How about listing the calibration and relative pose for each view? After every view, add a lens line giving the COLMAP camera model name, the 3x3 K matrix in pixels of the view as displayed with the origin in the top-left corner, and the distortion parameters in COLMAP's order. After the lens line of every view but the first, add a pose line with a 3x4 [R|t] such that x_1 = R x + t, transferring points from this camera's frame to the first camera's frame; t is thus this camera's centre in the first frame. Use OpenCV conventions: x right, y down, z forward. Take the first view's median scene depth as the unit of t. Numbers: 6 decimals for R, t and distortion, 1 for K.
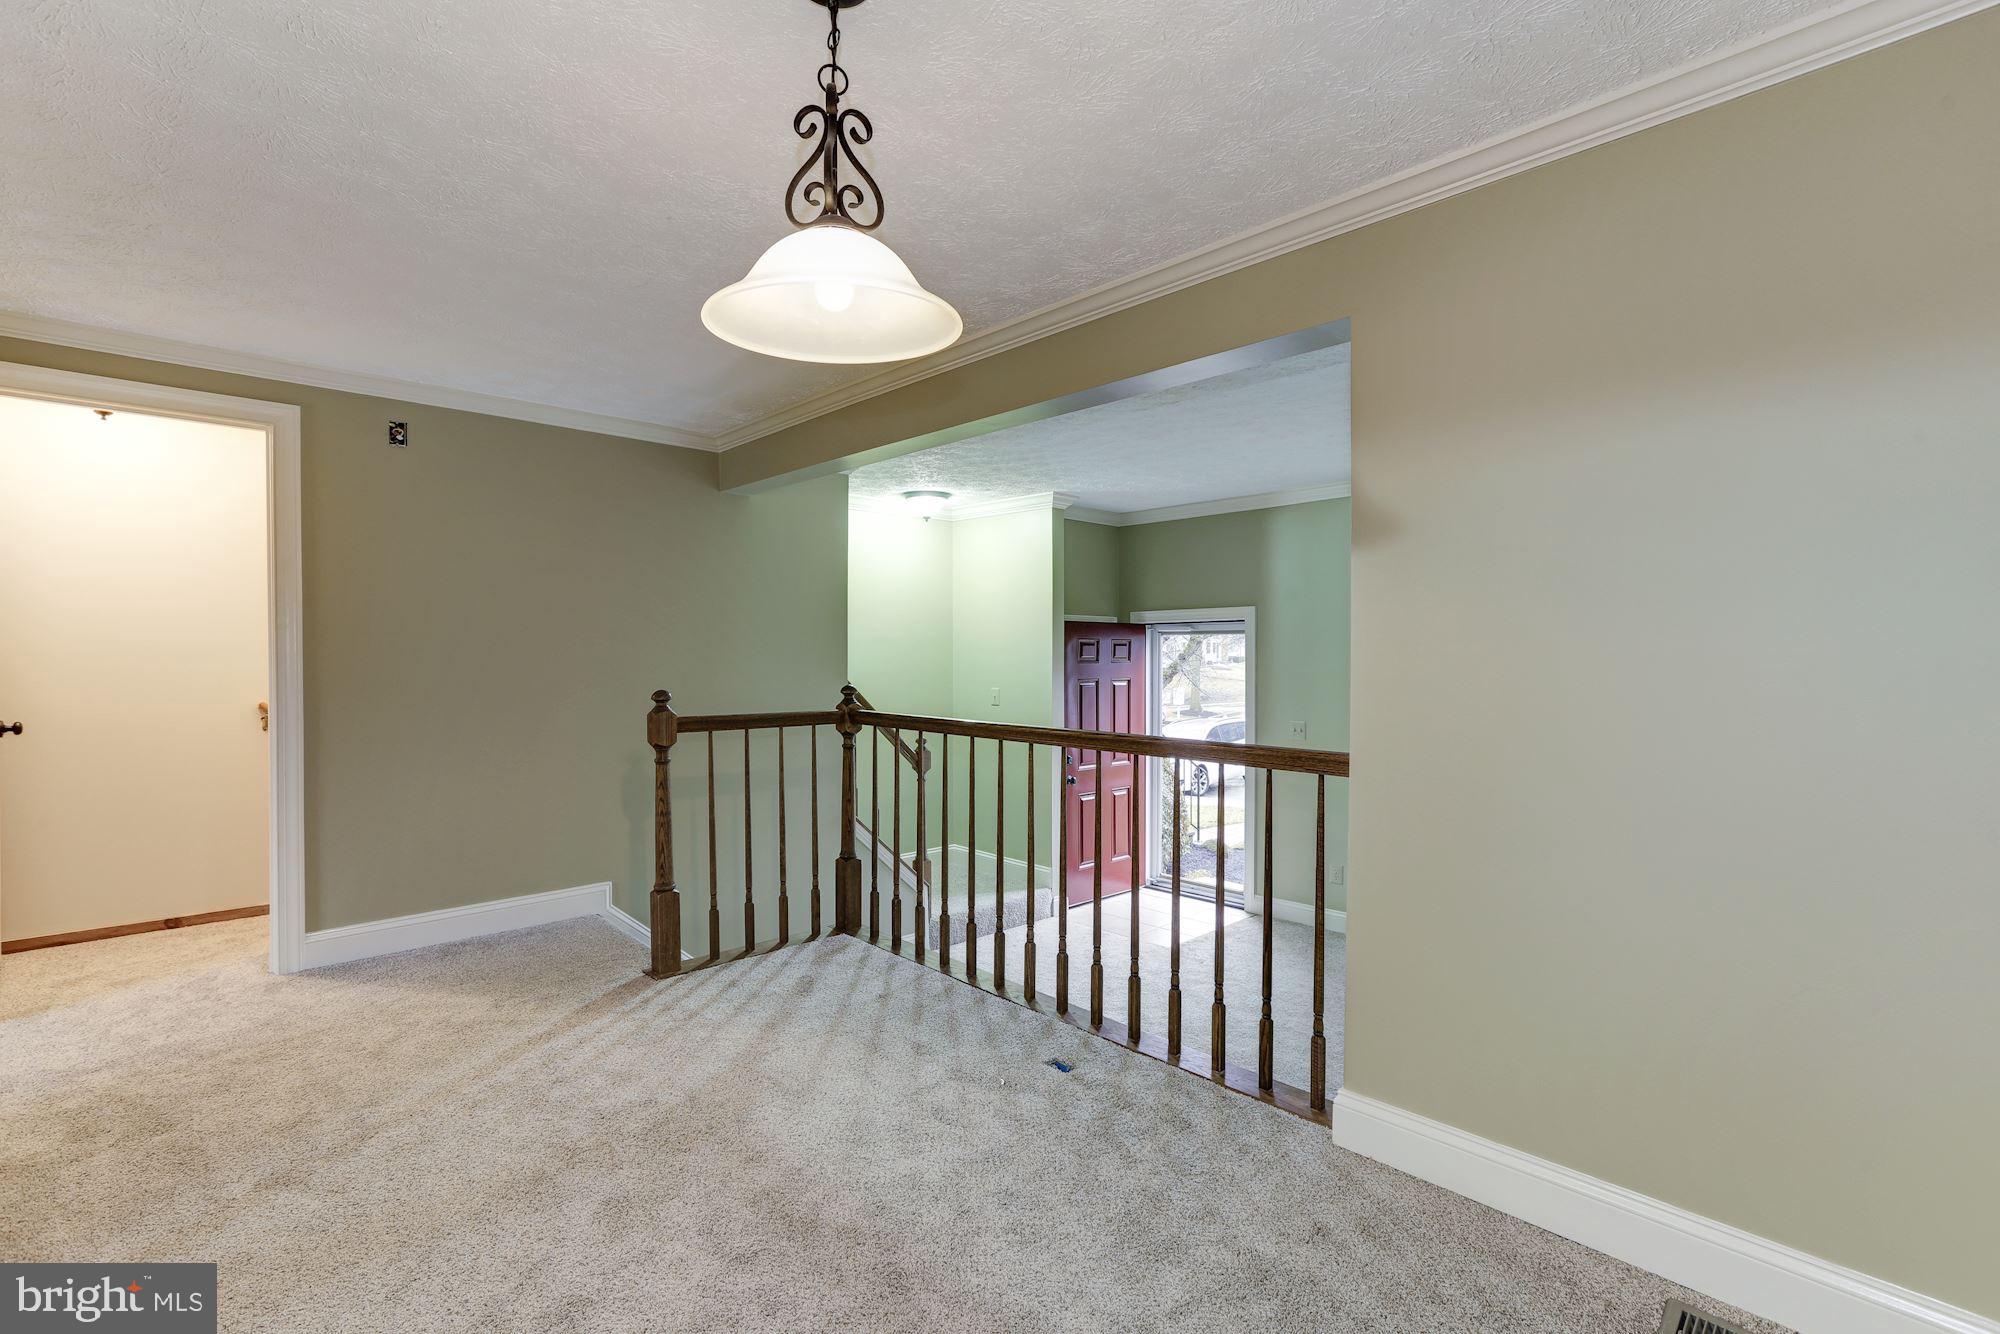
lens RADIAL K [[917.6, 0, 1001.1], [0, 917.6, 662.1], [0, 0, 1]] dist [-0.008777, 0.001335]
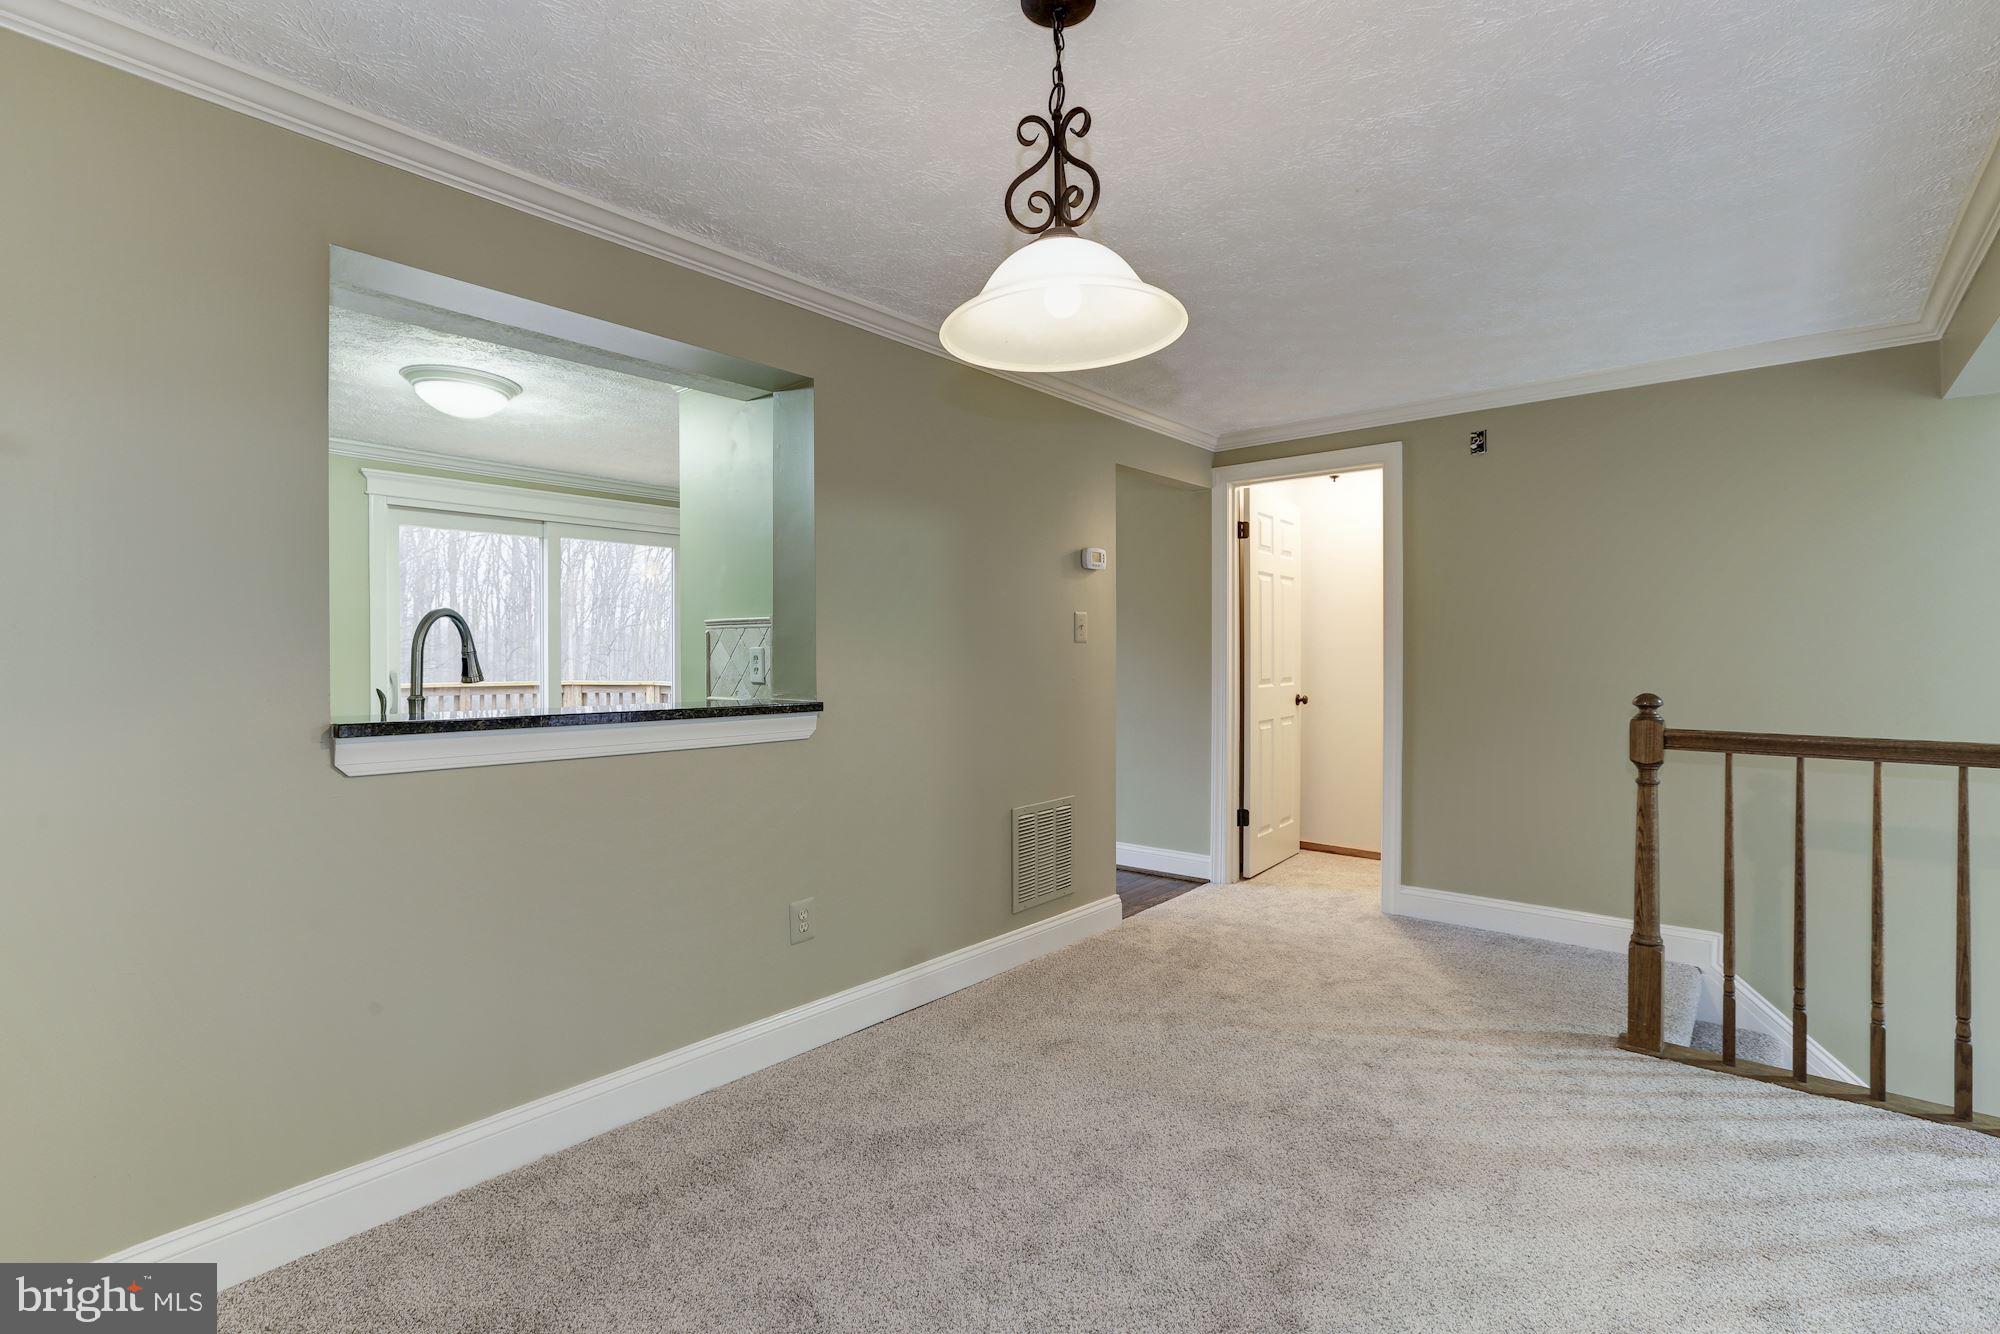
lens RADIAL K [[917.6, 0, 1001.1], [0, 917.6, 662.1], [0, 0, 1]] dist [-0.008777, 0.001335]
pose [[0.092327, 0.011179, -0.995666, 0.381570], [-0.005555, 0.999927, 0.010712, -0.002419], [0.995713, 0.004542, 0.092382, 0.377018]]
